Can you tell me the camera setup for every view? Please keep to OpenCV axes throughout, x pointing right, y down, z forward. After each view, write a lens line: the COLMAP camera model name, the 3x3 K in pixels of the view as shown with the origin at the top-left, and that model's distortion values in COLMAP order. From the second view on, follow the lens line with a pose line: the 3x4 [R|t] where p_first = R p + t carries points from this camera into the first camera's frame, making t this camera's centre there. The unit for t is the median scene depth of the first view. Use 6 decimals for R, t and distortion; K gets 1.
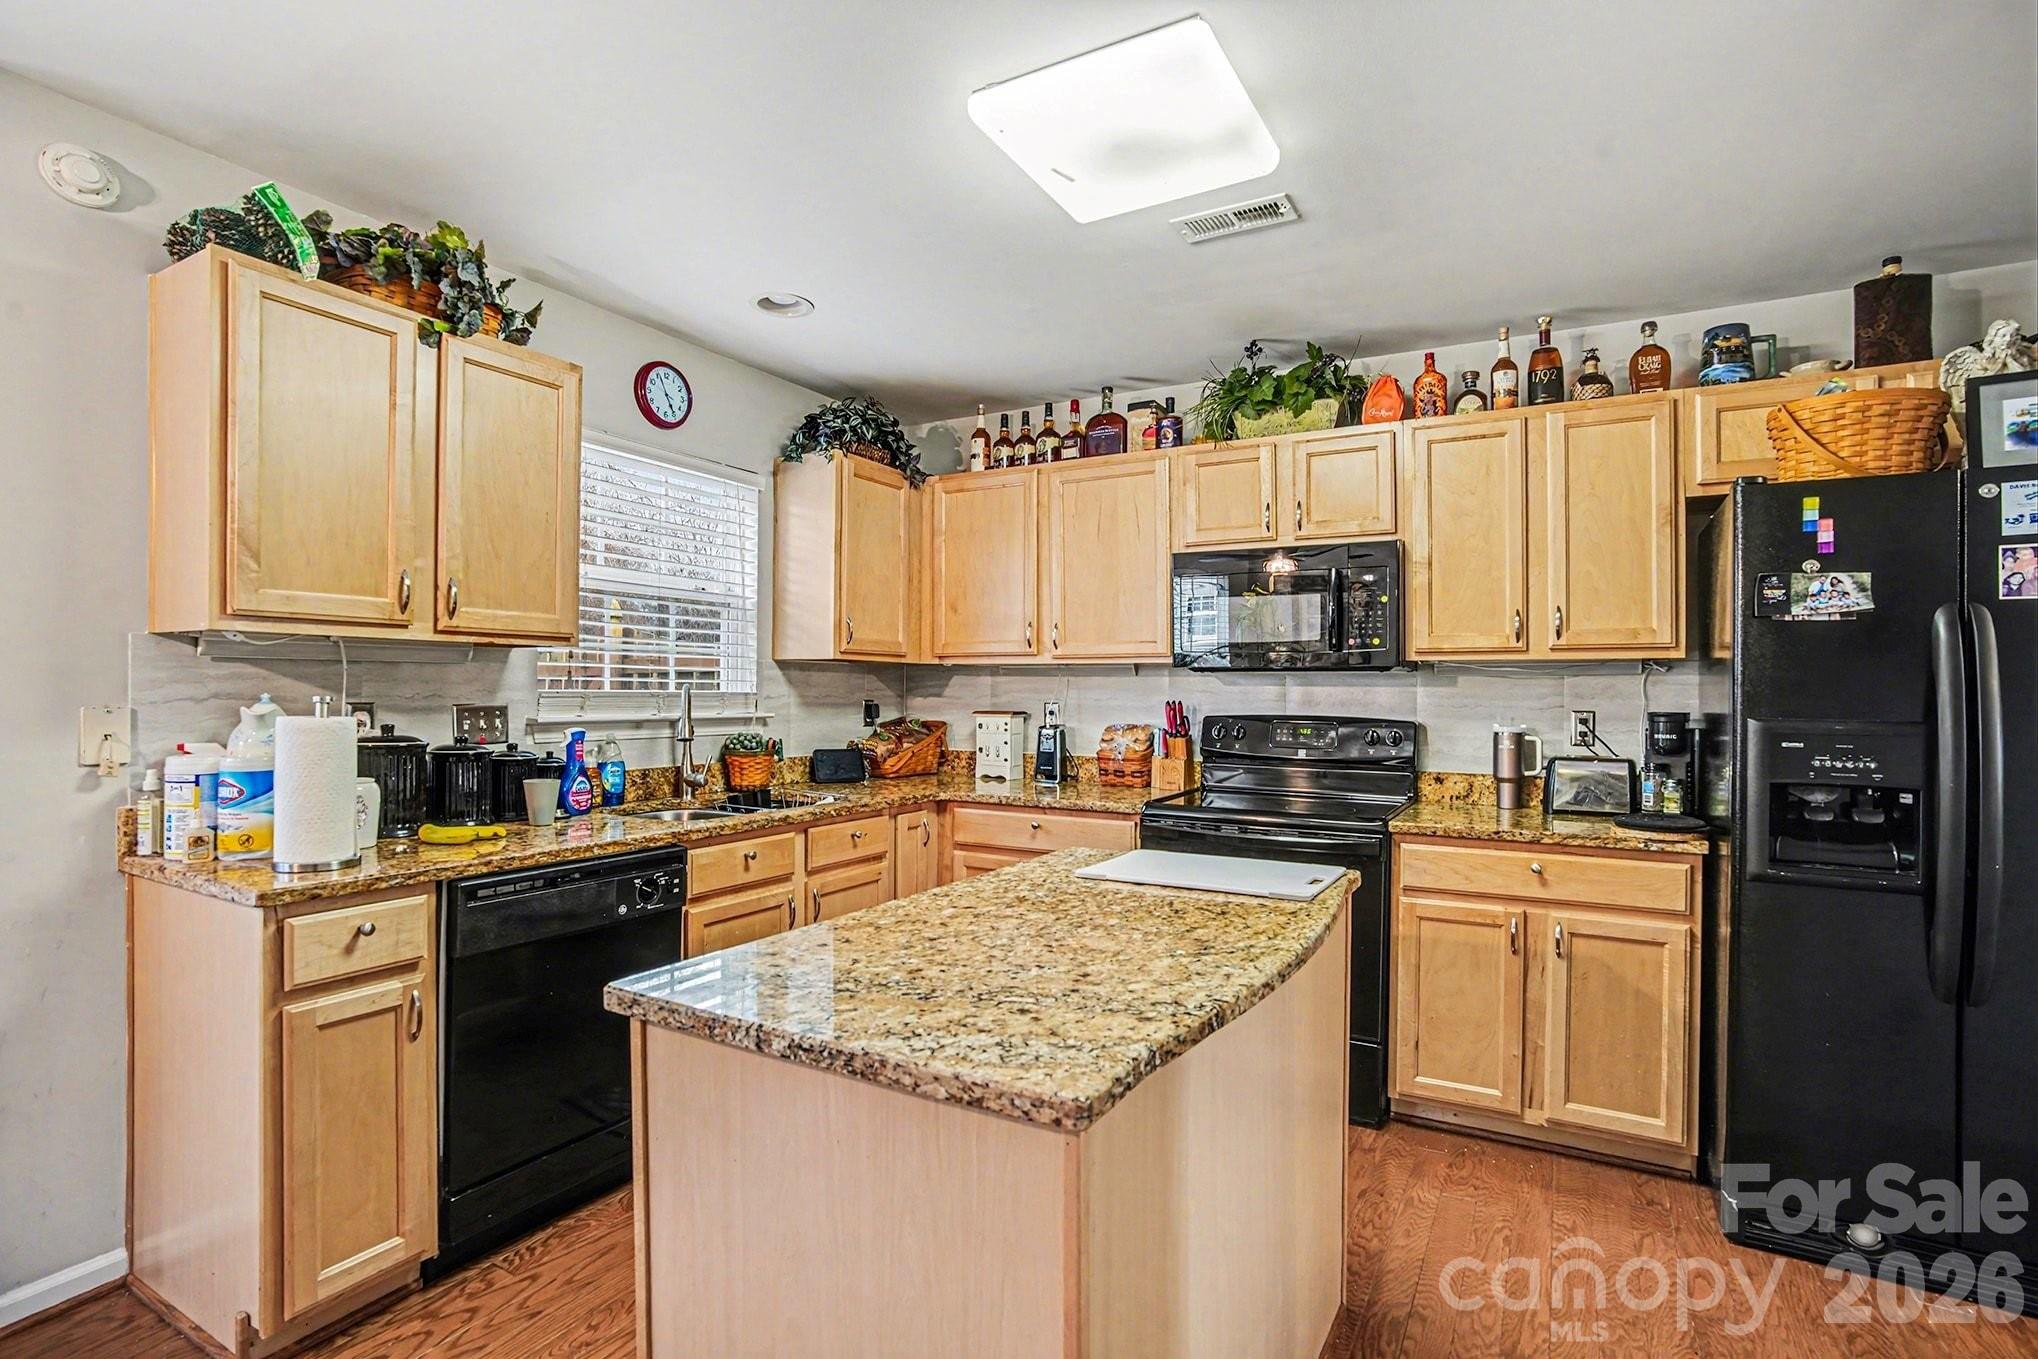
lens RADIAL K [[978.2, 0, 1019.0], [0, 978.2, 679.5], [0, 0, 1]] dist [-0.054660, 0.036117]
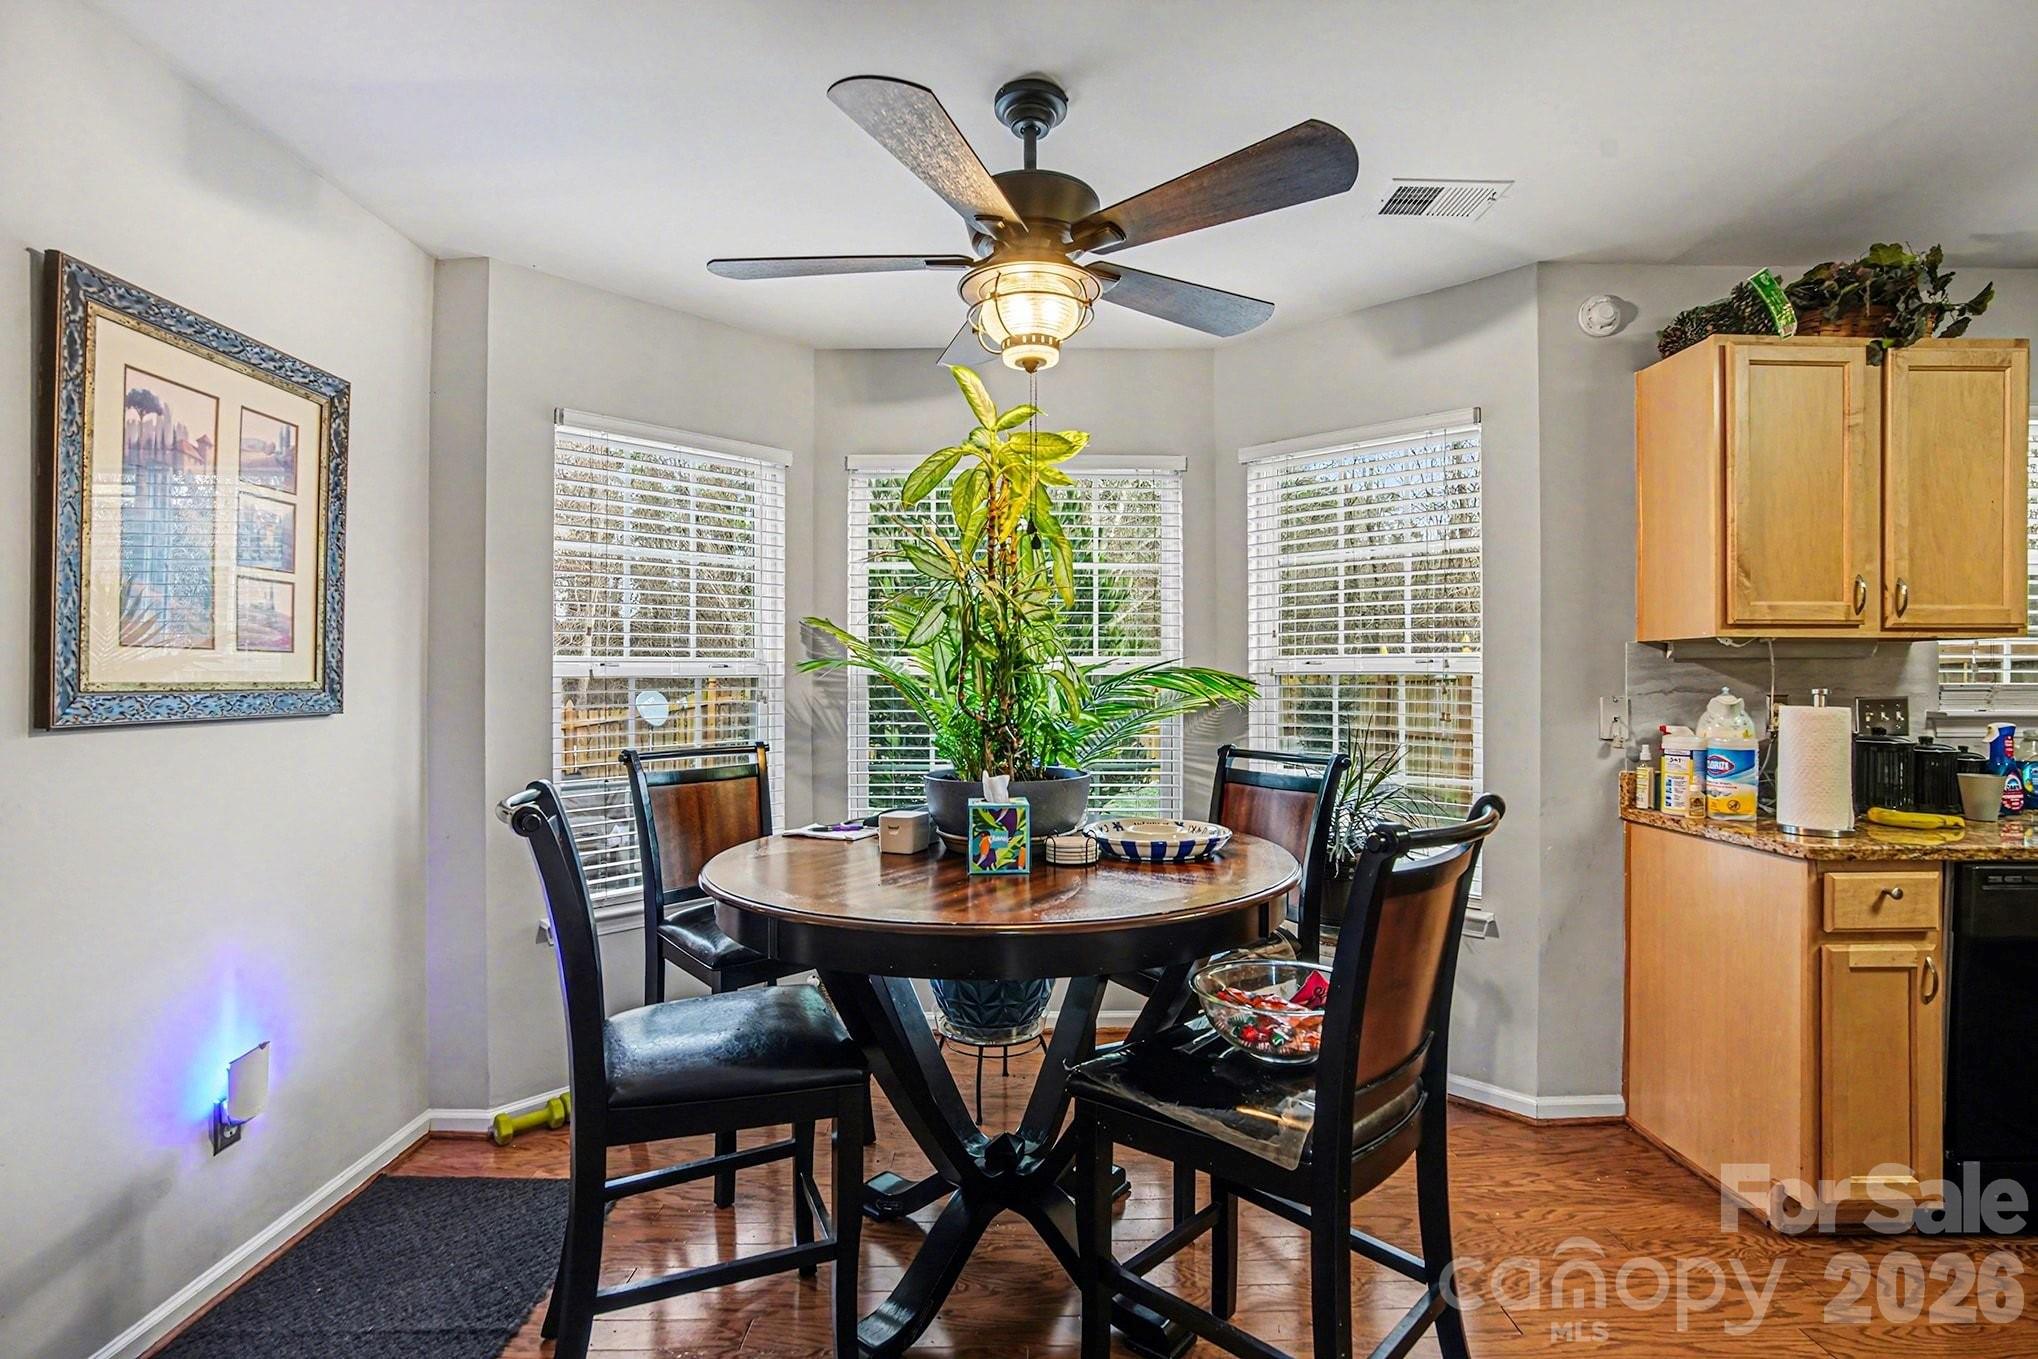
lens RADIAL K [[962.1, 0, 1018.6], [0, 962.1, 684.1], [0, 0, 1]] dist [-0.050478, 0.023539]
pose [[0.518341, -0.005235, -0.855158, -0.171350], [0.014177, 0.999896, 0.002472, -0.003814], [0.855057, -0.013405, 0.518361, -0.297657]]
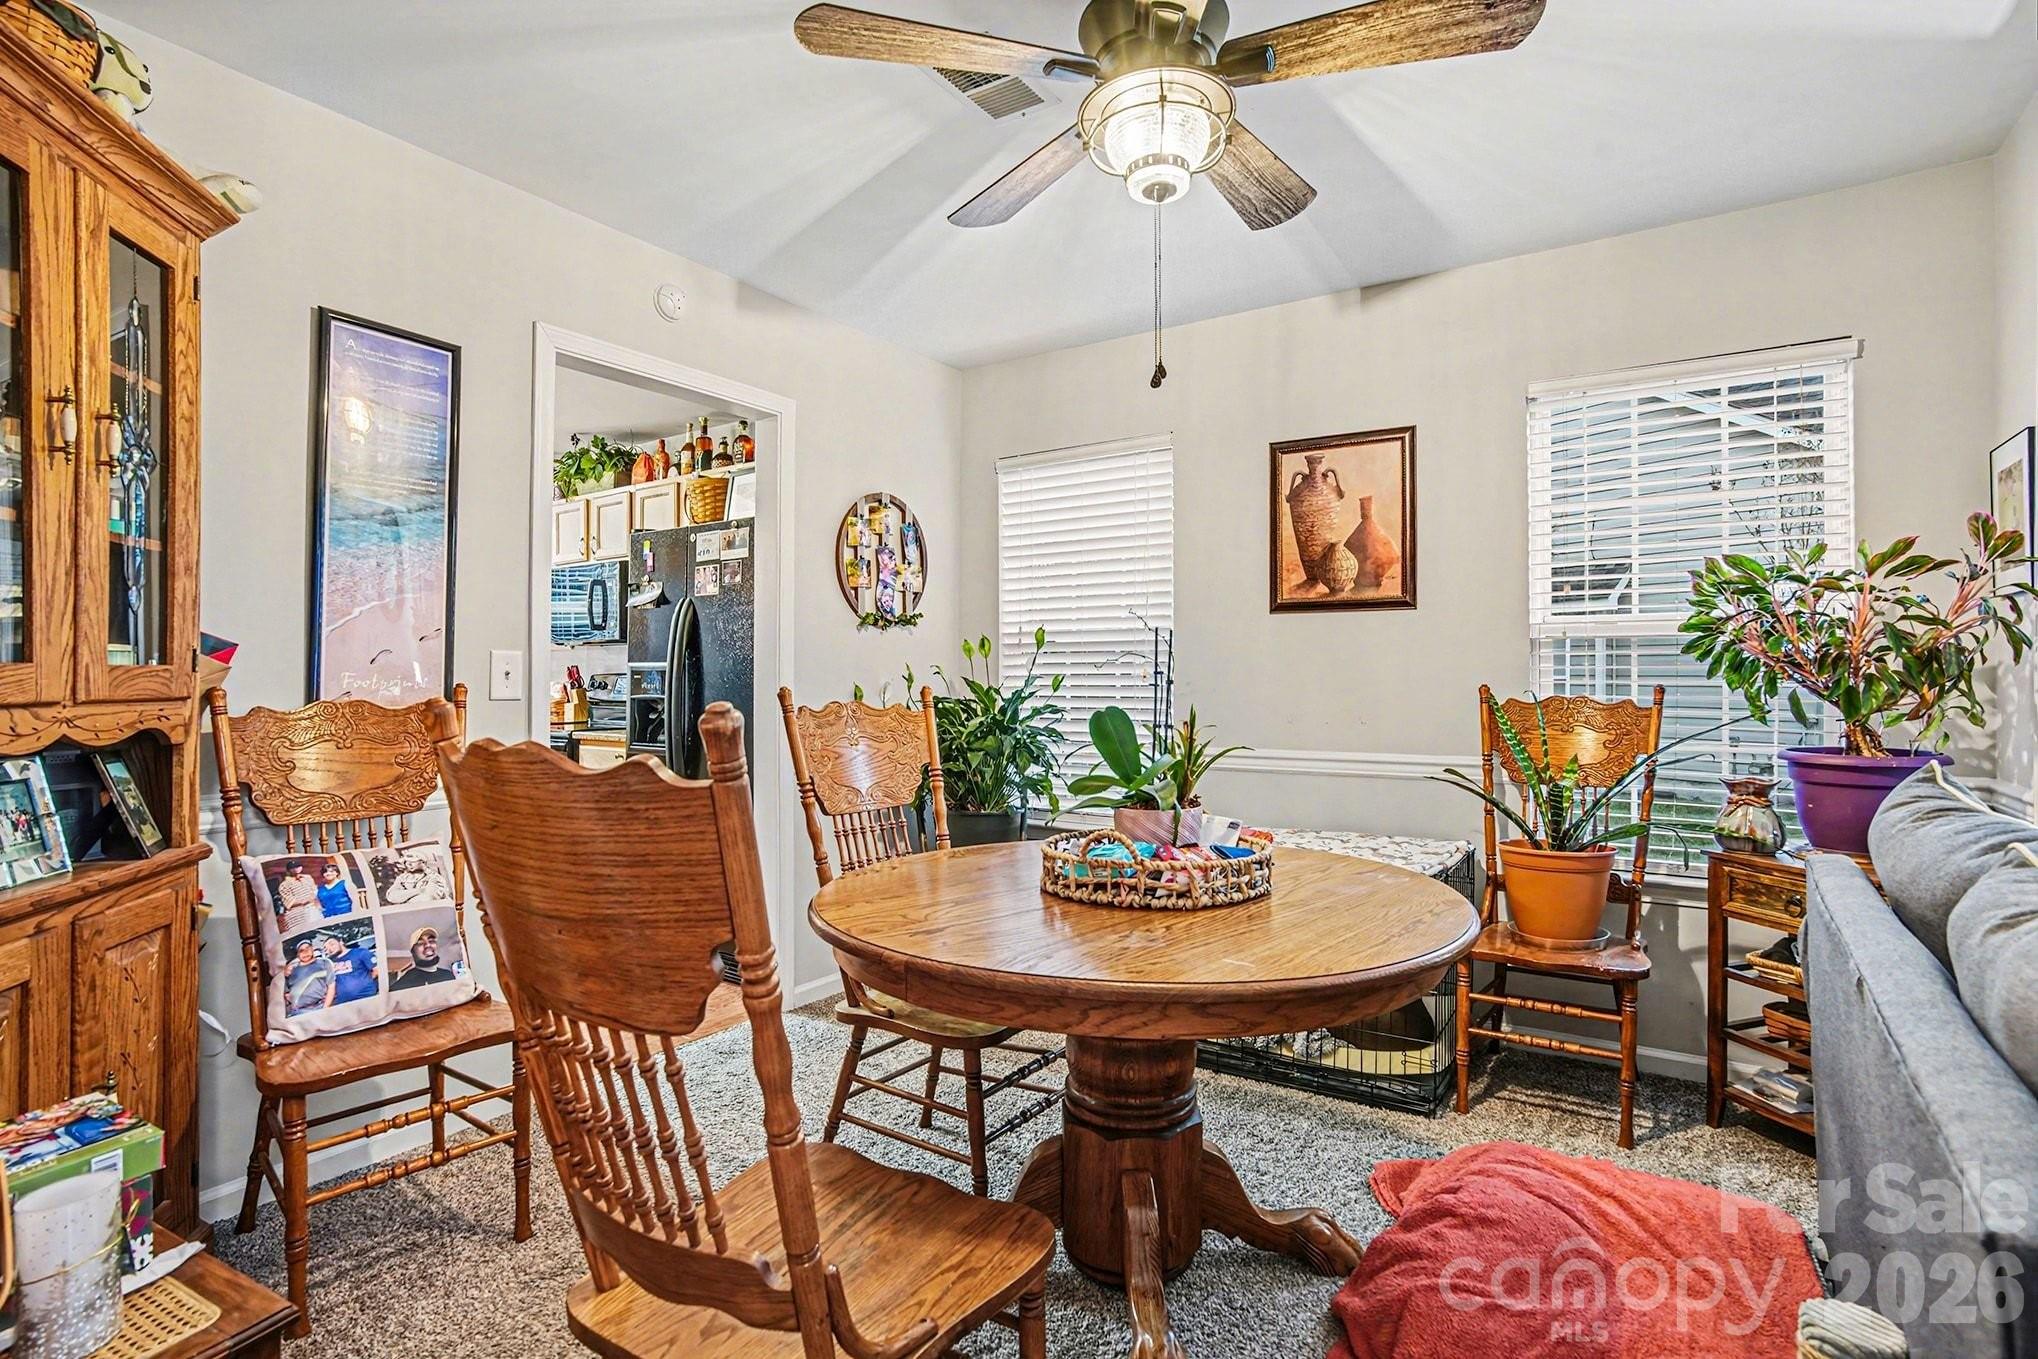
lens RADIAL K [[978.2, 0, 1019.0], [0, 978.2, 679.5], [0, 0, 1]] dist [-0.054660, 0.036117]
pose [[0.997567, 0.000356, -0.069718, 1.238860], [-0.000128, 0.999995, 0.003270, 0.051842], [0.069719, -0.003253, 0.997561, -0.592774]]
